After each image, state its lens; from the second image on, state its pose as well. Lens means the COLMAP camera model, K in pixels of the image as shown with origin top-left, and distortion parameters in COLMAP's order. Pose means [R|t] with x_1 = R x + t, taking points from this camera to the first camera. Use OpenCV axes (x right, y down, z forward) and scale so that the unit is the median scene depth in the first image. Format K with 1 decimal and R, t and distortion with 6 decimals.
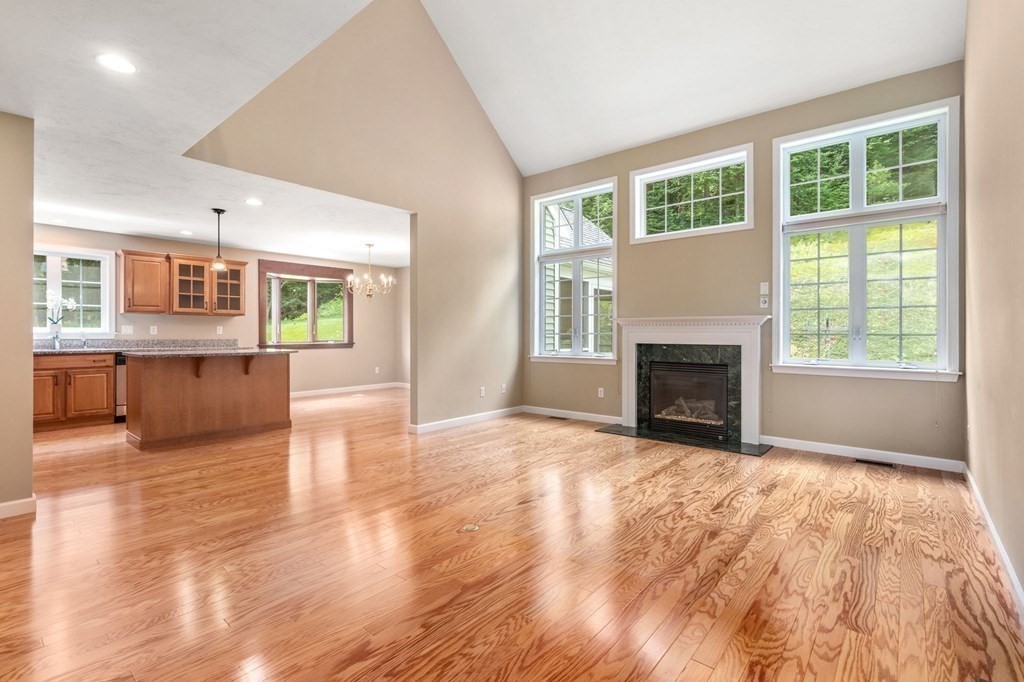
lens RADIAL K [[465.5, 0, 515.5], [0, 465.5, 334.2], [0, 0, 1]] dist [-0.002525, 0.002104]
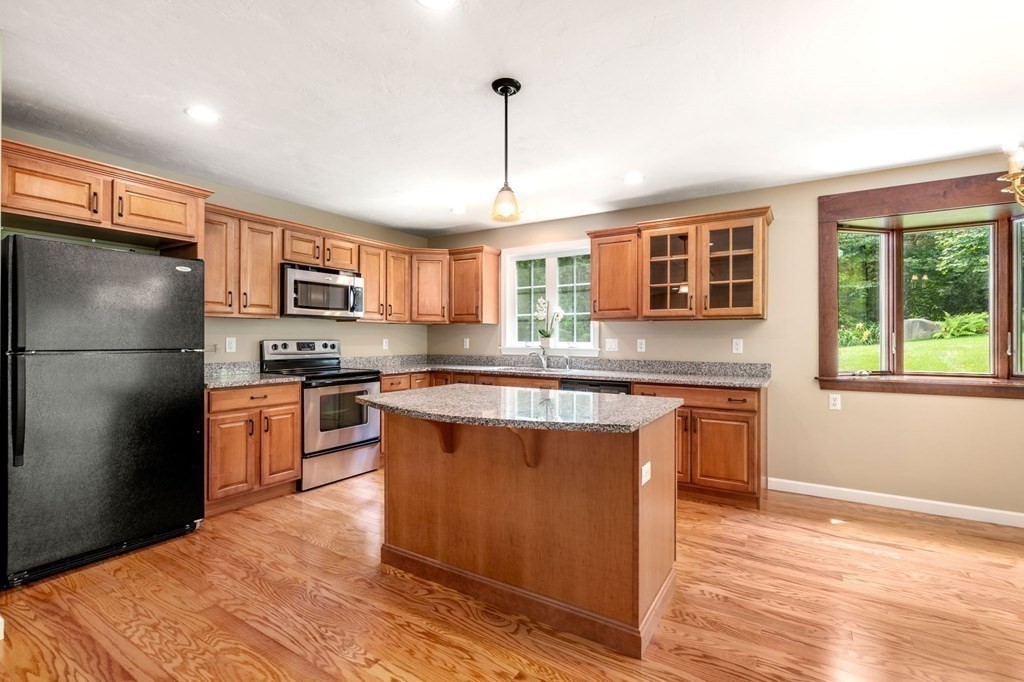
lens RADIAL K [[465.5, 0, 514.4], [0, 465.5, 334.6], [0, 0, 1]] dist [-0.002525, 0.002104]
pose [[0.138925, -0.009189, -0.990260, -0.207538], [-0.005340, 0.999935, -0.010028, -0.023577], [0.990289, 0.006681, 0.138867, 1.035638]]
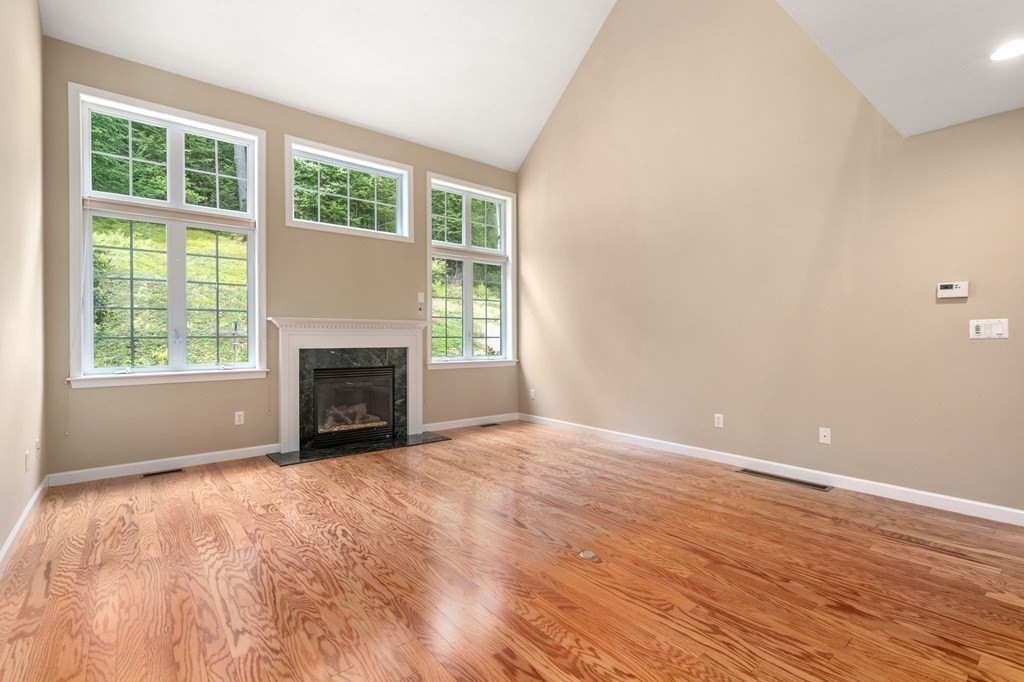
lens RADIAL K [[472.9, 0, 512.5], [0, 472.9, 342.5], [0, 0, 1]] dist [-0.002882, 0.000314]
pose [[0.186493, -0.011533, 0.982389, -0.576573], [0.002670, 0.999933, 0.011232, 0.000409], [-0.982453, 0.000529, 0.186512, 0.559747]]
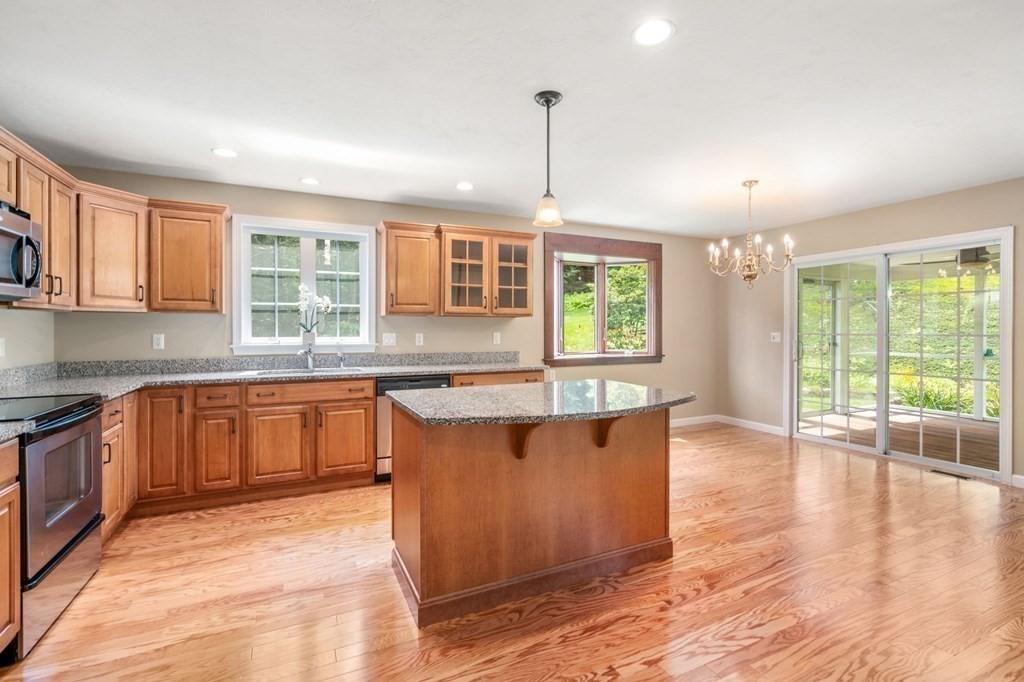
lens RADIAL K [[465.5, 0, 515.0], [0, 465.5, 332.0], [0, 0, 1]] dist [-0.002525, 0.002104]
pose [[0.912715, 0.001996, -0.408592, -0.520080], [0.000016, 0.999988, 0.004919, -0.032943], [0.408597, -0.004496, 0.912704, 0.606651]]
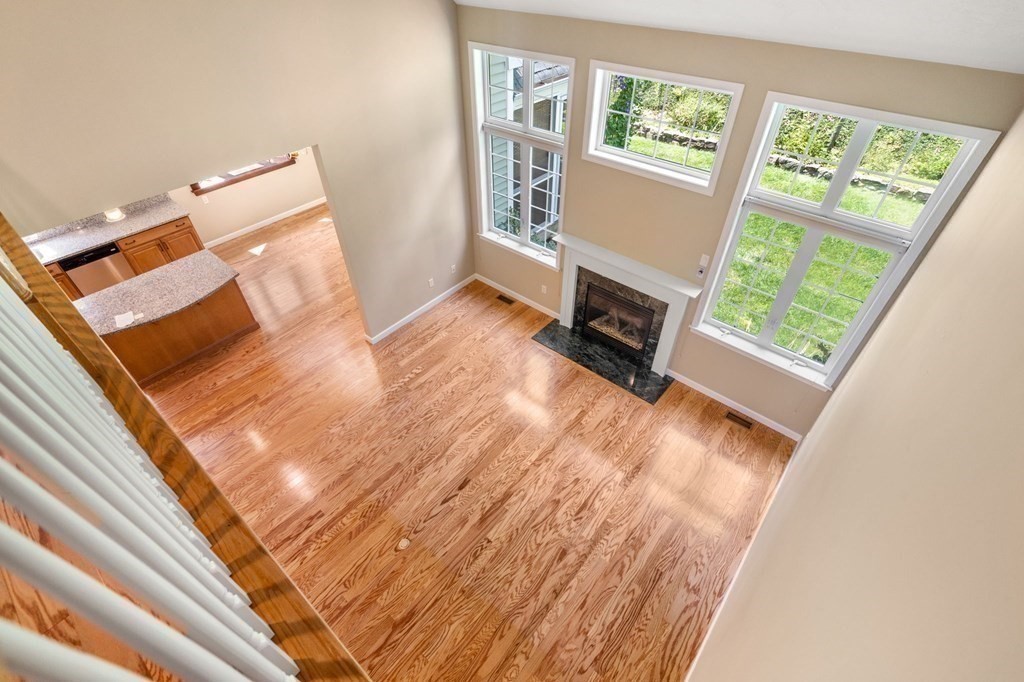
lens RADIAL K [[465.5, 0, 512.8], [0, 465.5, 340.4], [0, 0, 1]] dist [-0.002525, 0.002104]
pose [[0.999970, -0.002501, -0.007295, 0.152449], [0.006744, 0.742342, 0.669987, -0.614803], [0.003740, -0.670016, 0.742337, 0.188953]]
